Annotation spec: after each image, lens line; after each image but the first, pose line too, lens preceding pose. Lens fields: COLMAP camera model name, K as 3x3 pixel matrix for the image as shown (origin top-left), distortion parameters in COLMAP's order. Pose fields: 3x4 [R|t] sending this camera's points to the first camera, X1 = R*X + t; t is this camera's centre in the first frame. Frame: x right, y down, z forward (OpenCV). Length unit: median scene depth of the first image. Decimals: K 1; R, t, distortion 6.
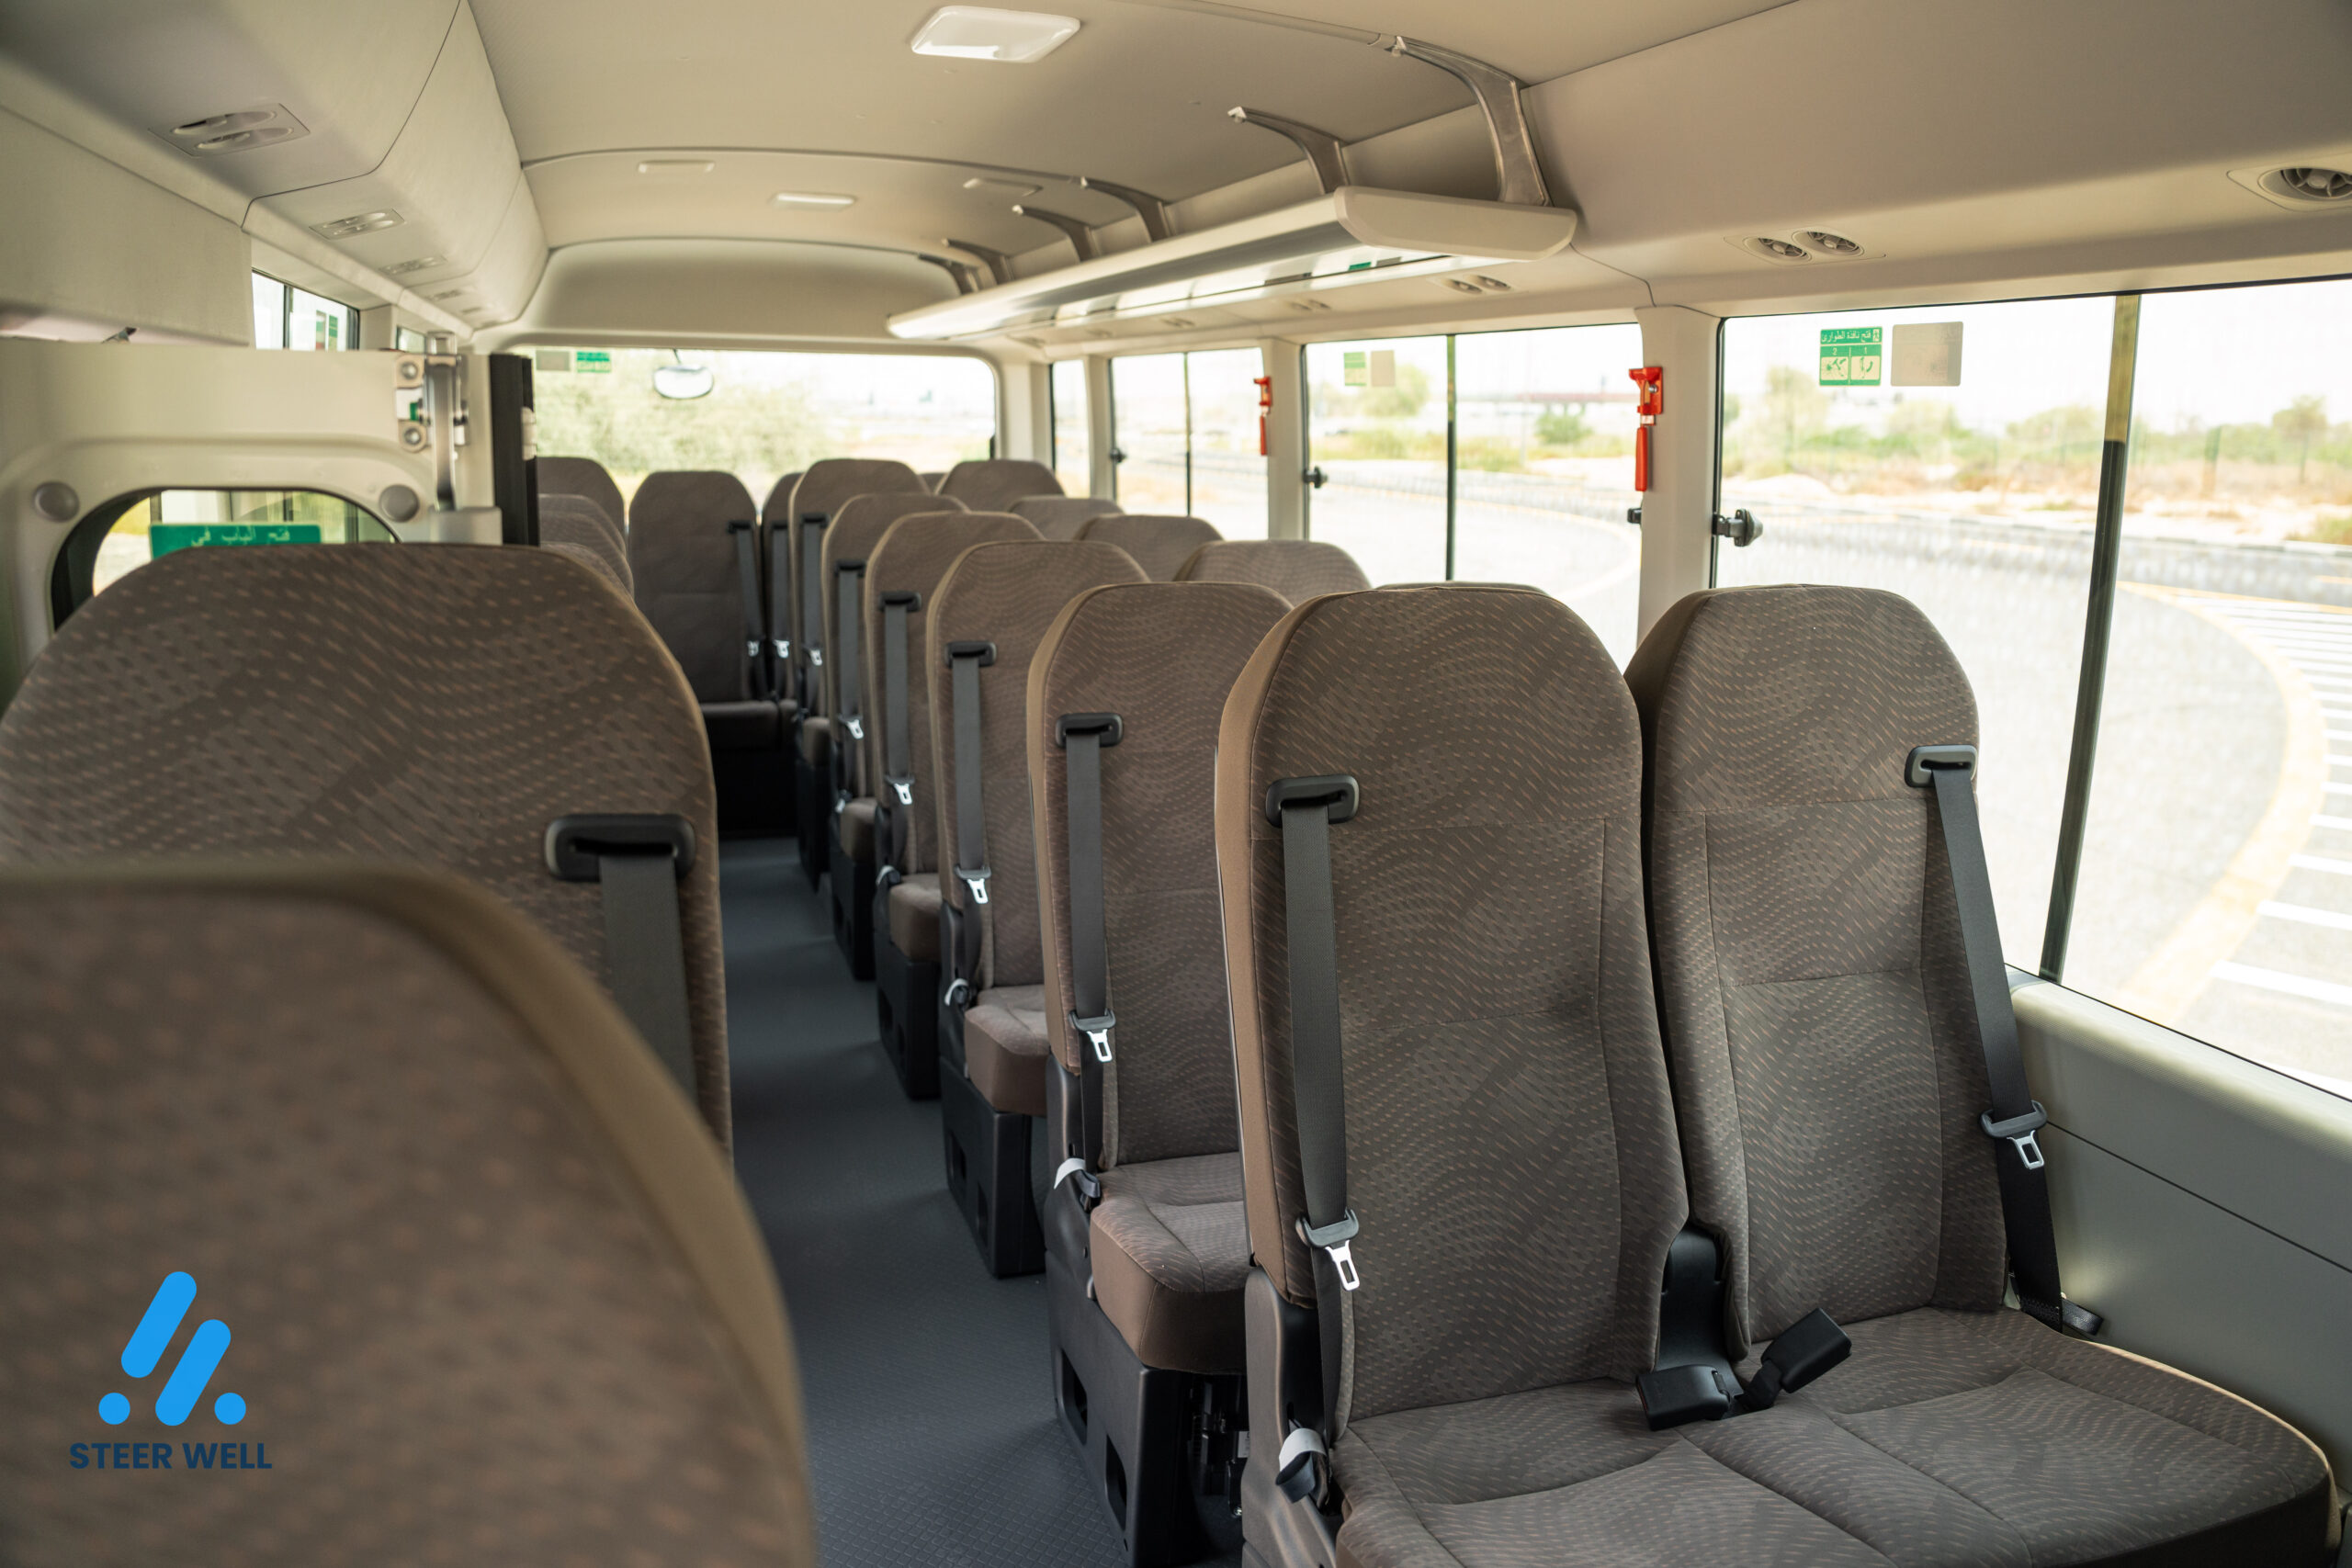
lens RADIAL K [[1683.6, 0, 1170.9], [0, 1683.6, 772.1], [0, 0, 1]] dist [-0.101280, 0.080764]
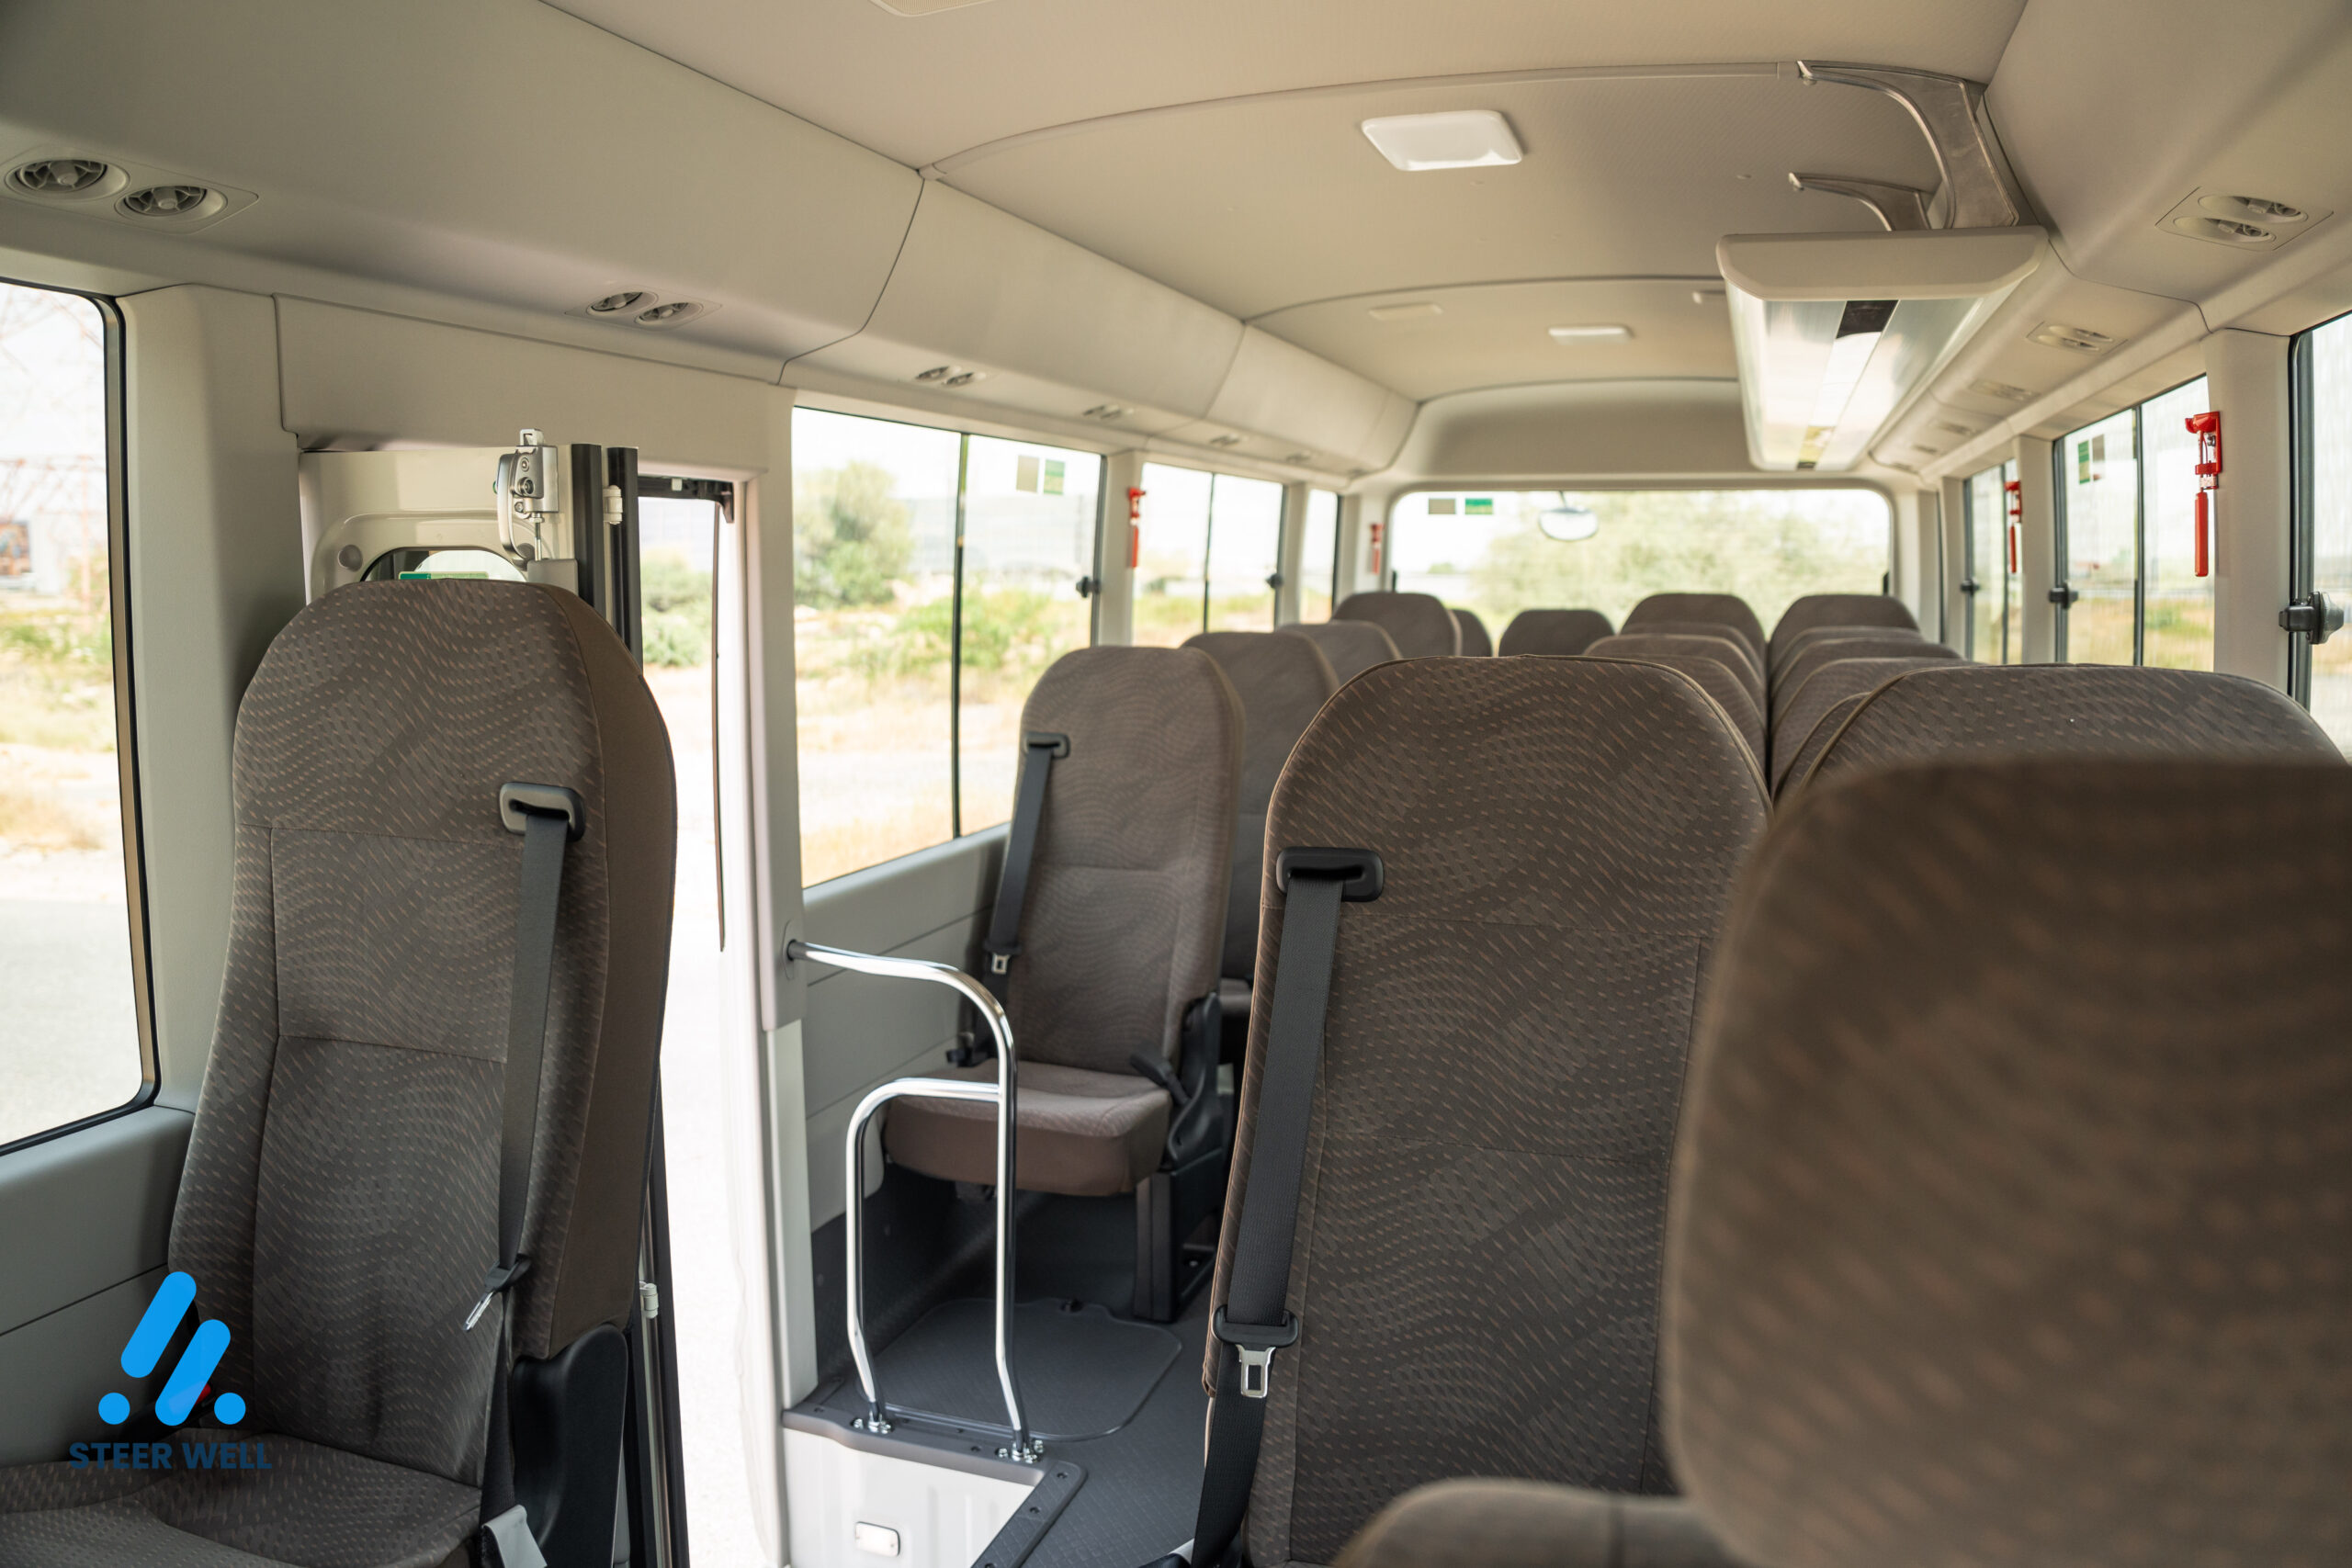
lens RADIAL K [[1700.7, 0, 1156.8], [0, 1700.7, 778.4], [0, 0, 1]] dist [-0.119579, 0.124533]
pose [[0.775101, 0.050713, -0.629799, 0.577858], [-0.111471, 0.992114, -0.057301, 0.028002], [0.621927, 0.114618, 0.774642, 0.193484]]
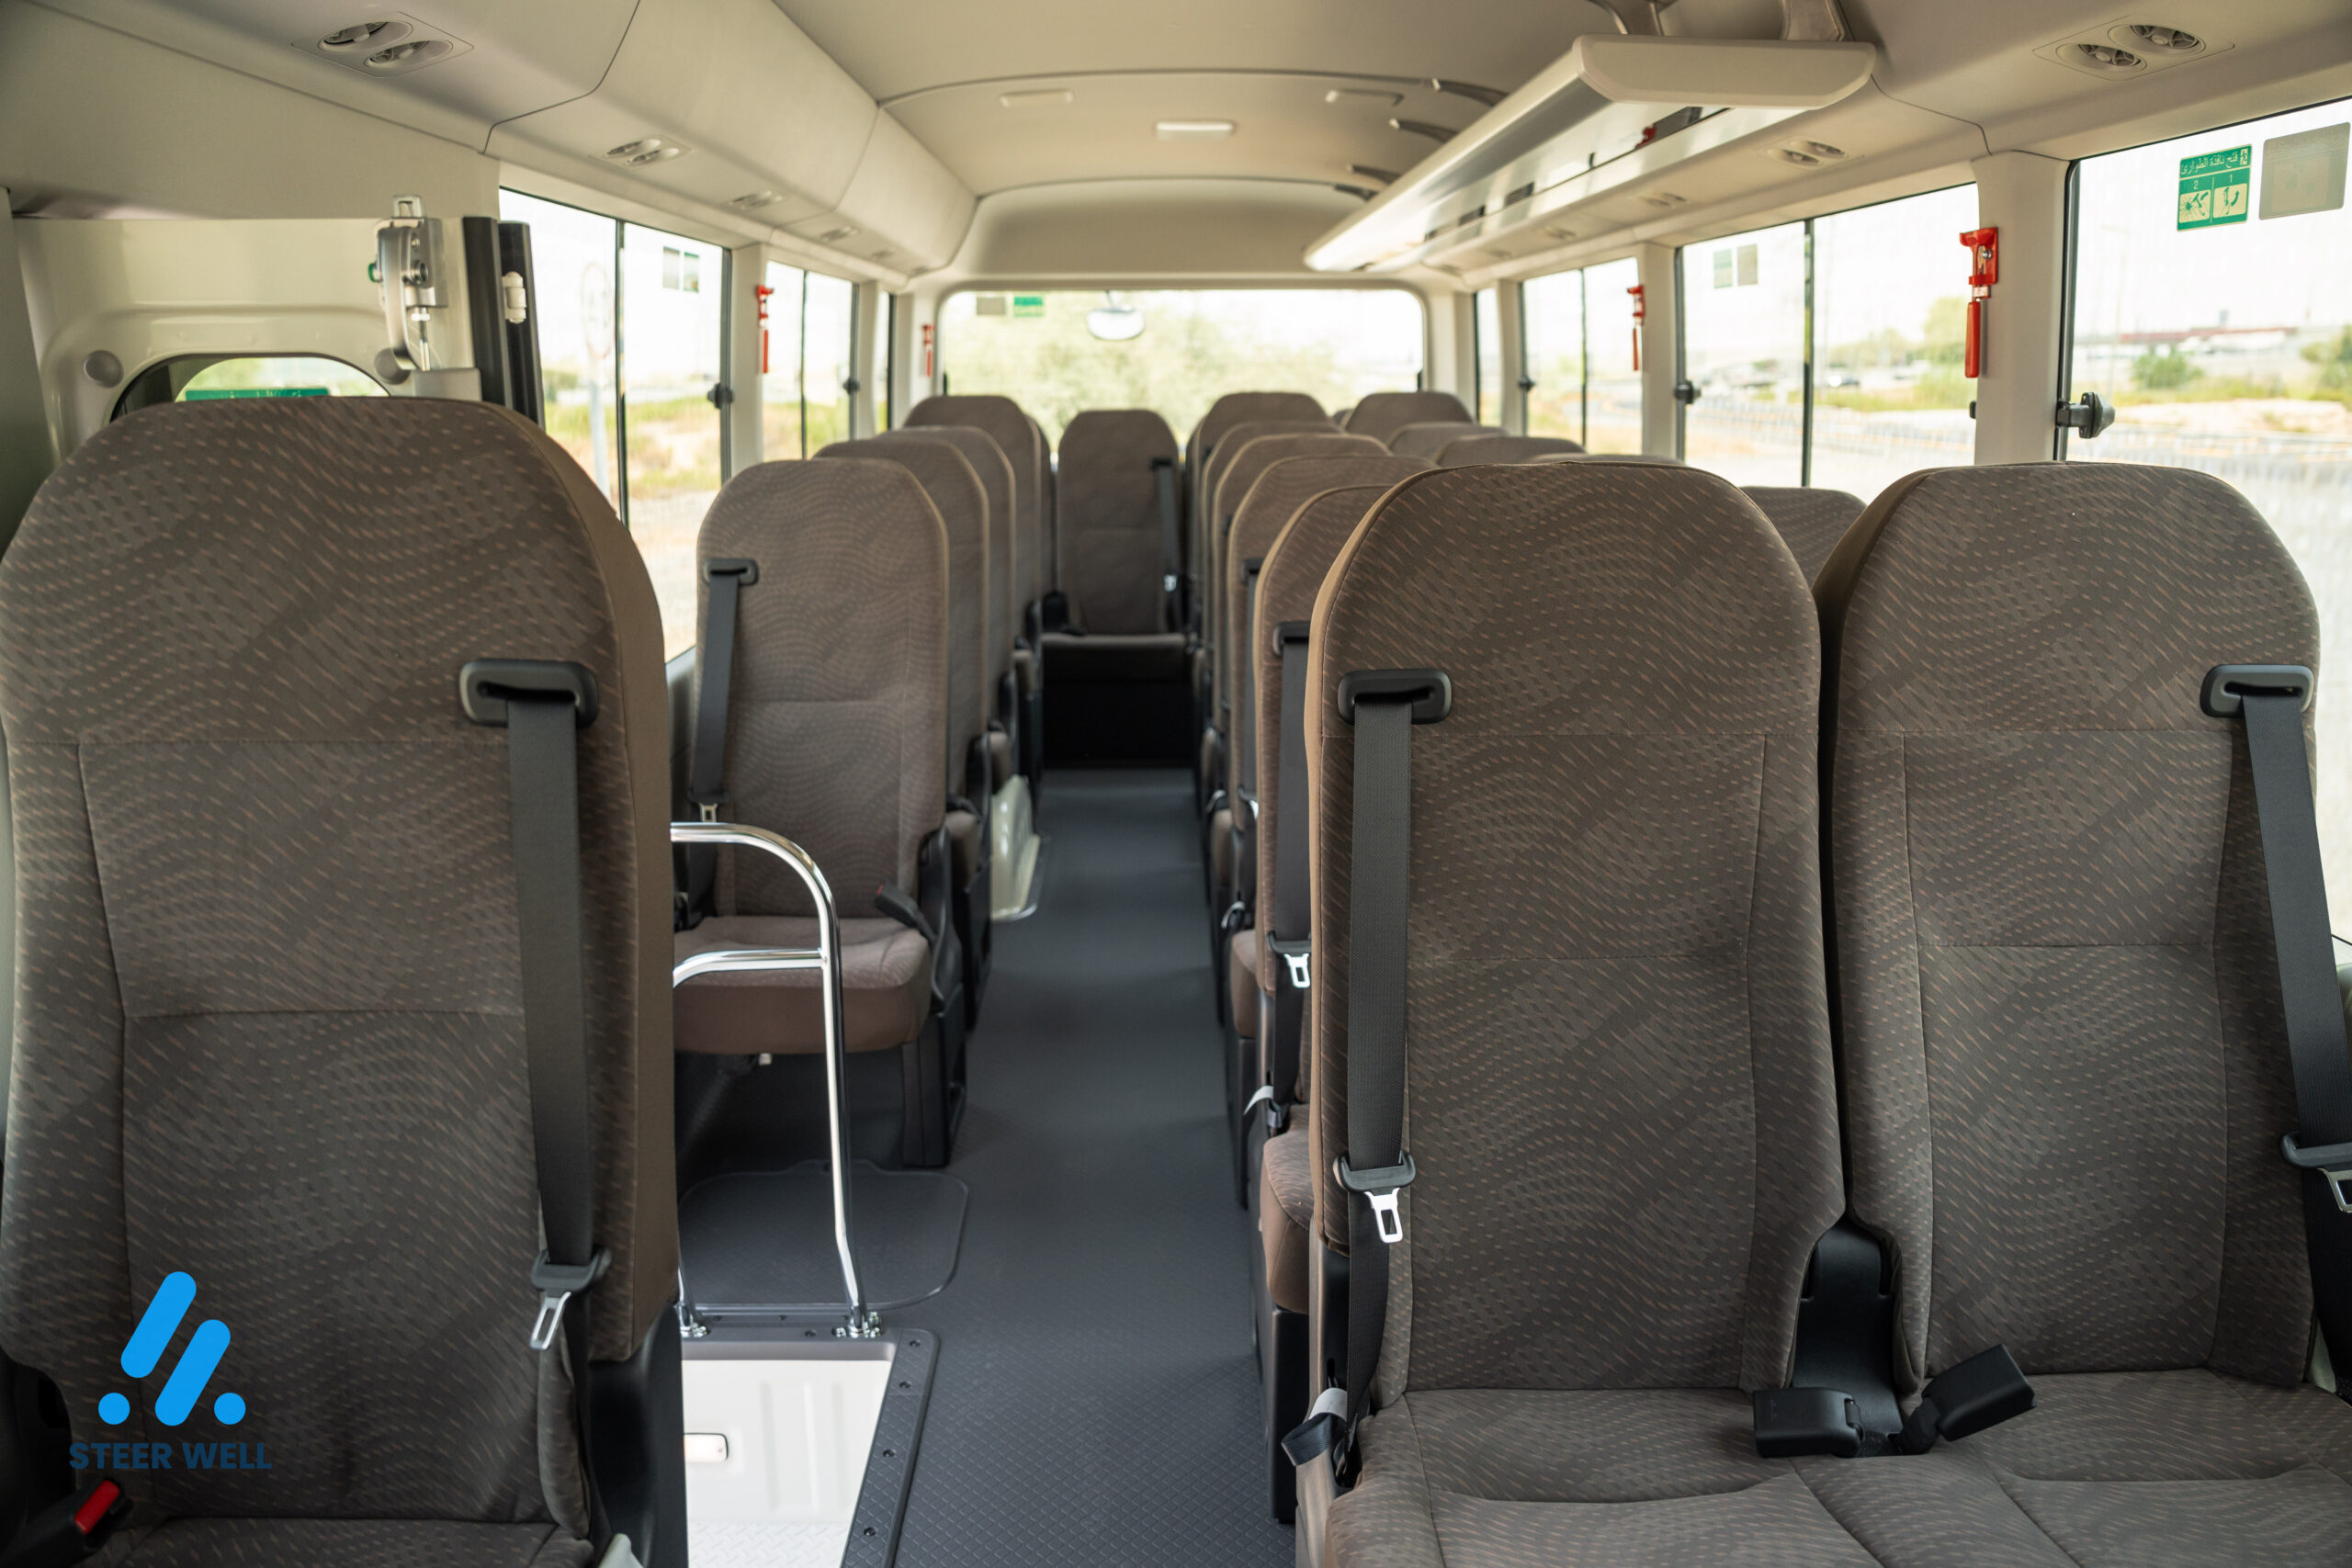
lens RADIAL K [[1669.9, 0, 1175.4], [0, 1669.9, 771.5], [0, 0, 1]] dist [-0.109939, 0.095210]
pose [[0.949600, 0.042945, -0.310507, 0.240307], [-0.035368, 0.998924, 0.029994, 0.032832], [0.311461, -0.017500, 0.950098, 0.115379]]
